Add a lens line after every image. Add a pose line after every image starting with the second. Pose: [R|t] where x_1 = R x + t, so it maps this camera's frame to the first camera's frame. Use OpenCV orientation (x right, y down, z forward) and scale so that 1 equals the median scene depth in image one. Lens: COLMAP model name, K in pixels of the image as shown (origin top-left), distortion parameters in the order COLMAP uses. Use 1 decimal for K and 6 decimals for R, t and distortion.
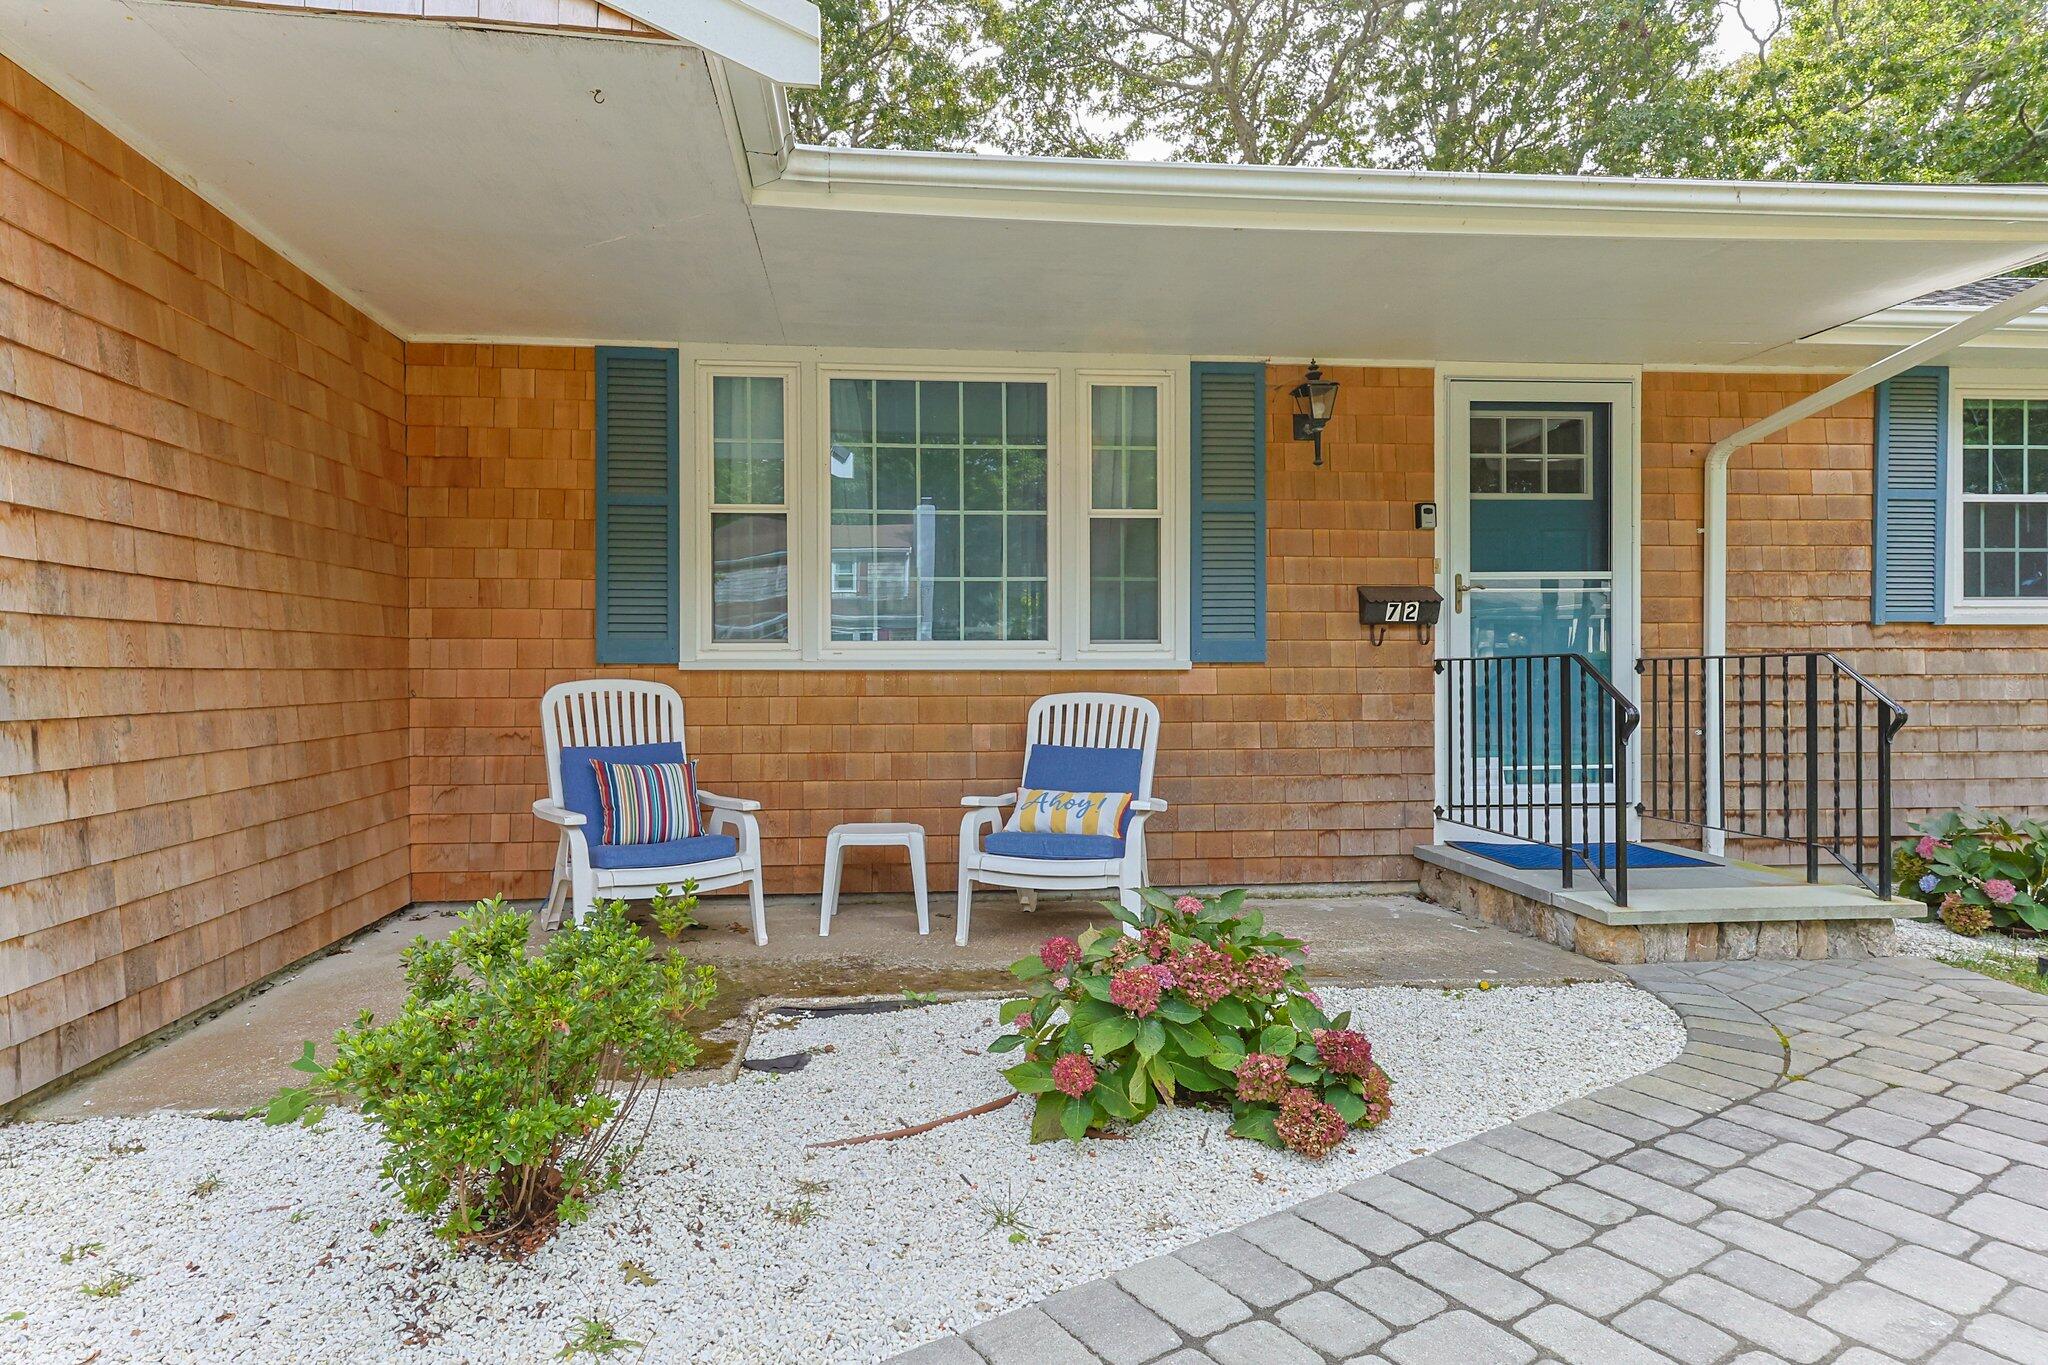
lens RADIAL K [[1127.1, 0, 1019.2], [0, 1127.1, 651.2], [0, 0, 1]] dist [0.015396, -0.000043]
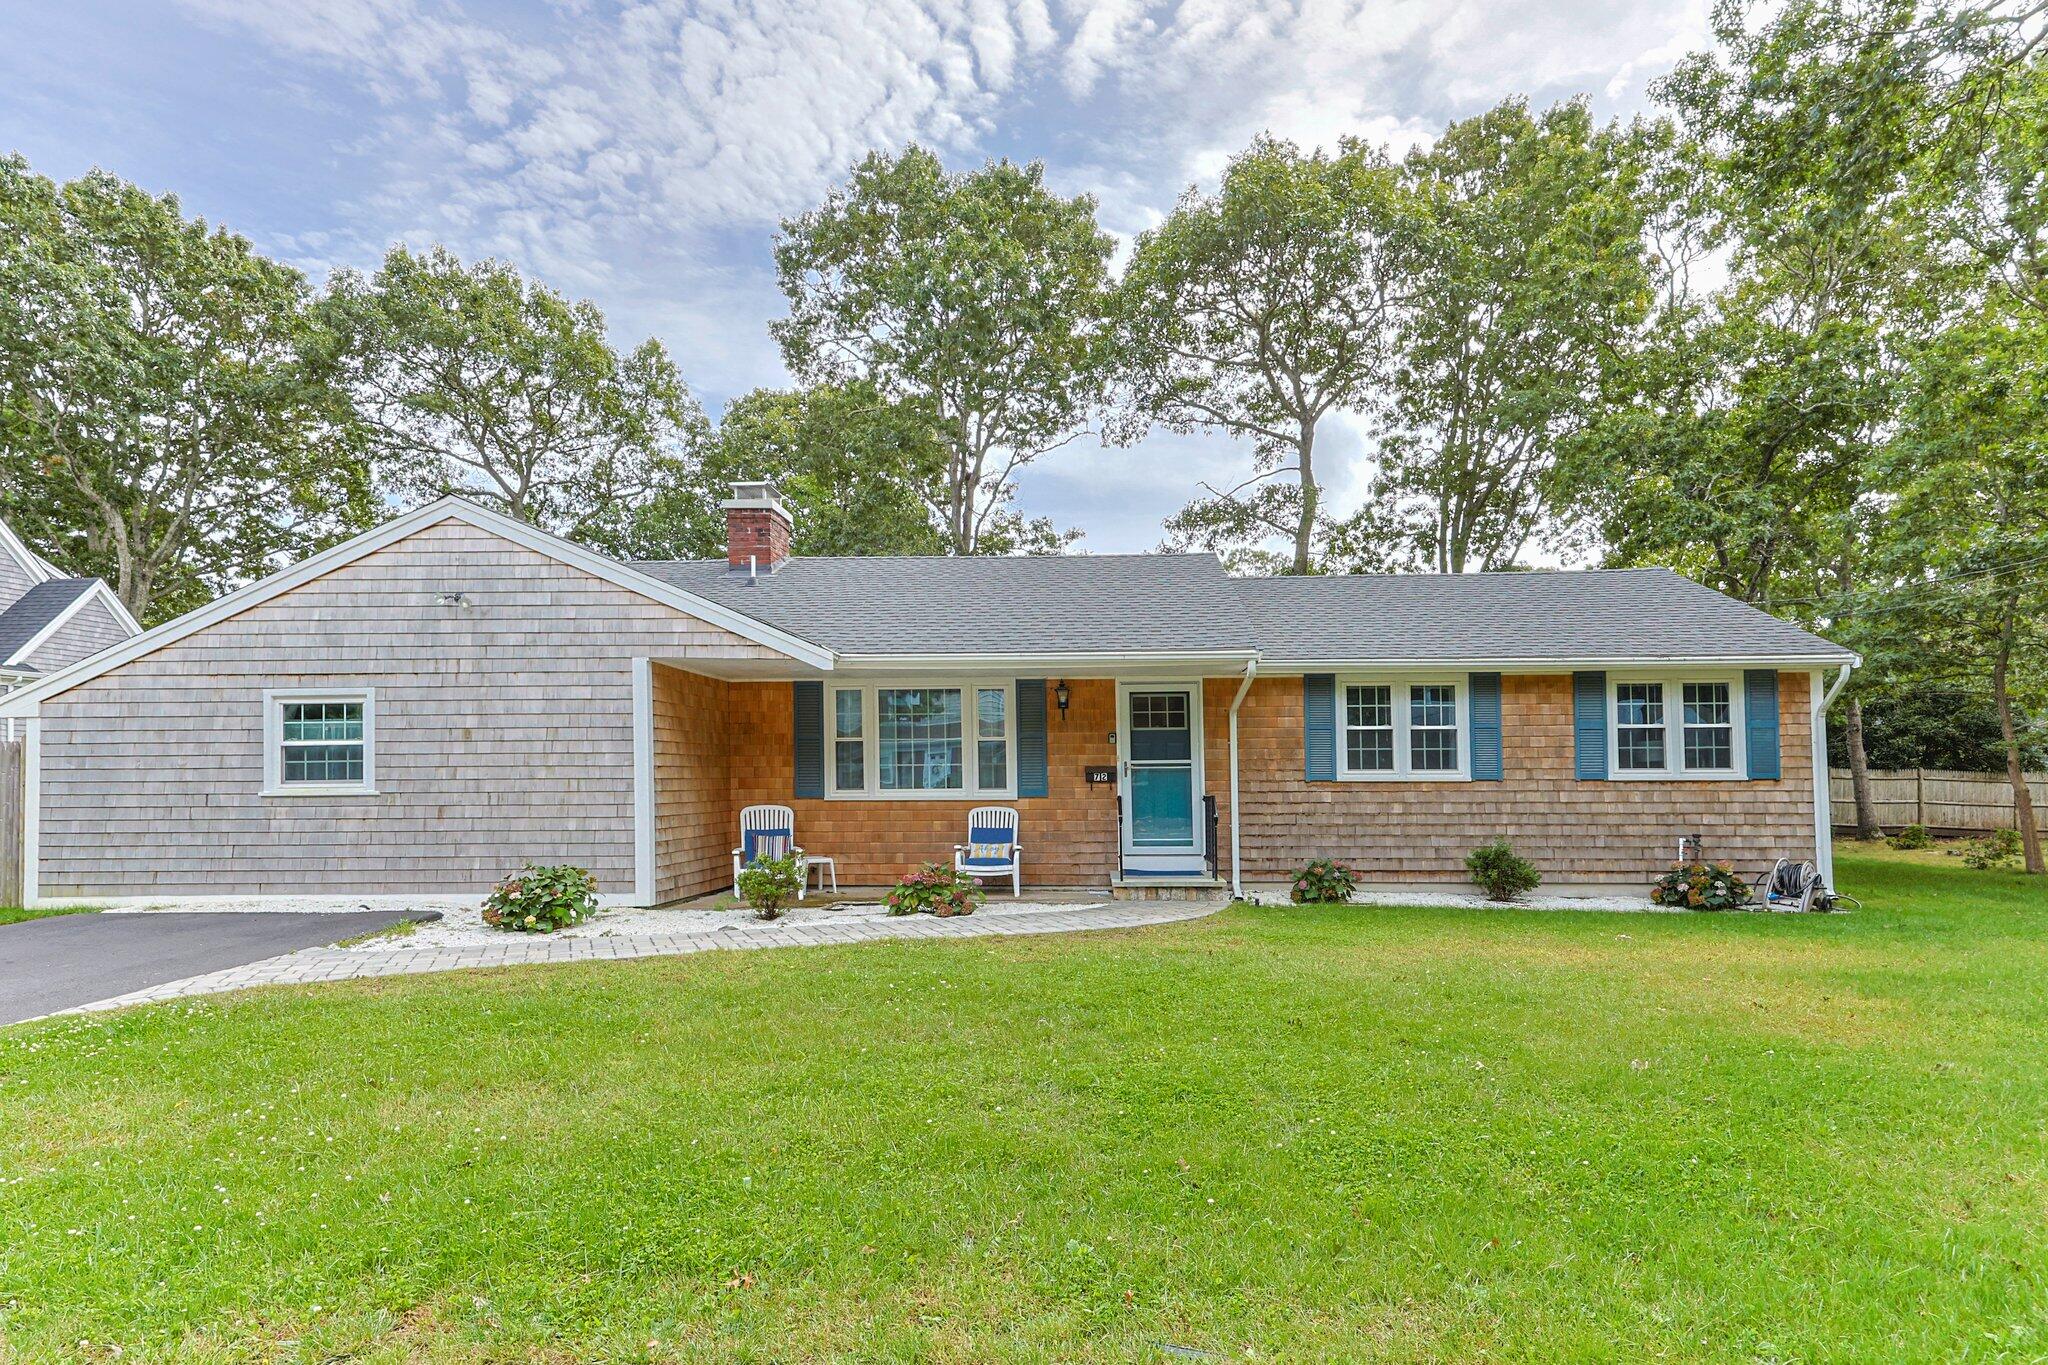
lens RADIAL K [[1072.9, 0, 974.7], [0, 1072.9, 688.5], [0, 0, 1]] dist [0.000038, -0.000729]
pose [[0.985927, -0.016427, -0.166367, 0.461808], [0.004404, 0.997367, -0.072381, -0.059983], [0.167118, 0.070630, 0.983404, -1.406822]]
